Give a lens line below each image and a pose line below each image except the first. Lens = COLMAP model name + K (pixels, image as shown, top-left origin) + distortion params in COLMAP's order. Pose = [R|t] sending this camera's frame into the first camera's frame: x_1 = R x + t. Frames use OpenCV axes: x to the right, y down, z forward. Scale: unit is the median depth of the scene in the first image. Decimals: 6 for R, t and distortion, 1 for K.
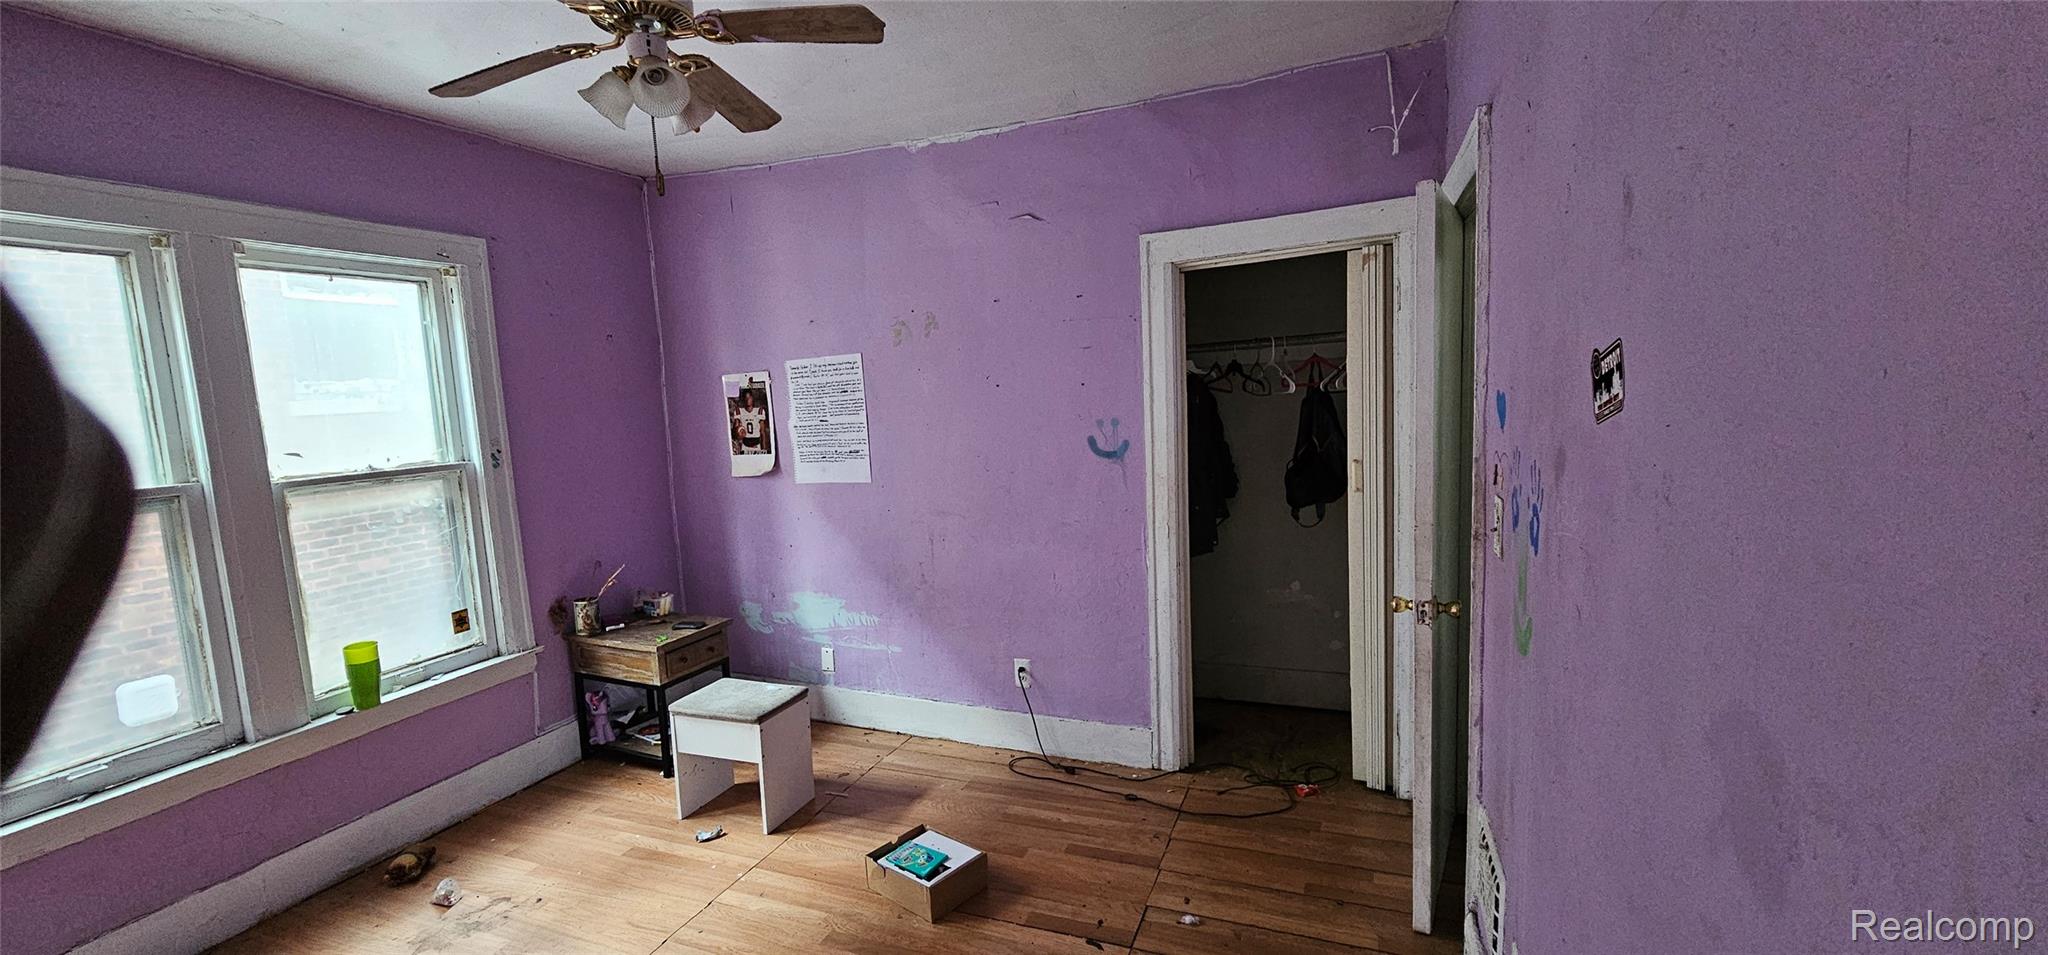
lens RADIAL K [[817.7, 0, 1014.1], [0, 817.7, 478.8], [0, 0, 1]] dist [0.001473, -0.000974]
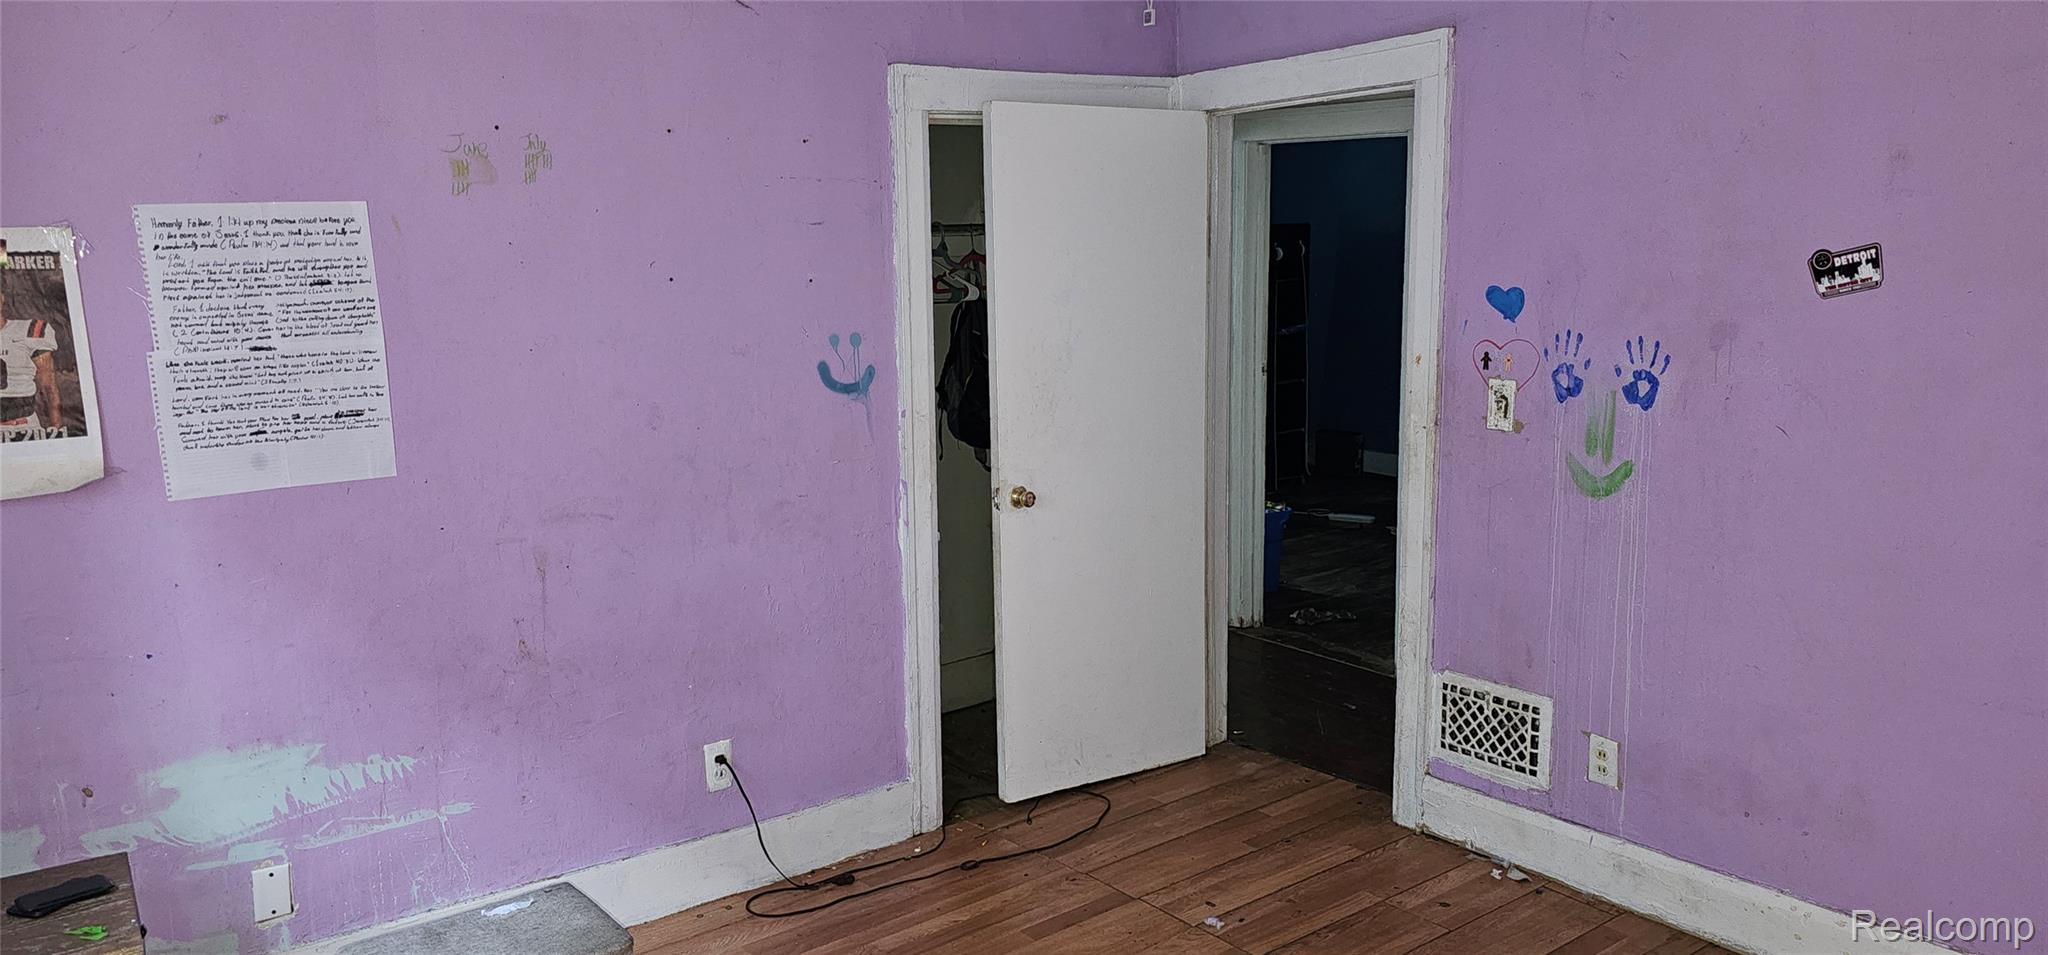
lens RADIAL K [[1312.1, 0, 1021.1], [0, 1312.1, 475.0], [0, 0, 1]] dist [0.027816, -0.018731]
pose [[0.520190, -0.095900, 0.848649, -0.640858], [0.093313, 0.994109, 0.055140, -0.004623], [-0.848938, 0.050507, 0.526074, 0.288194]]
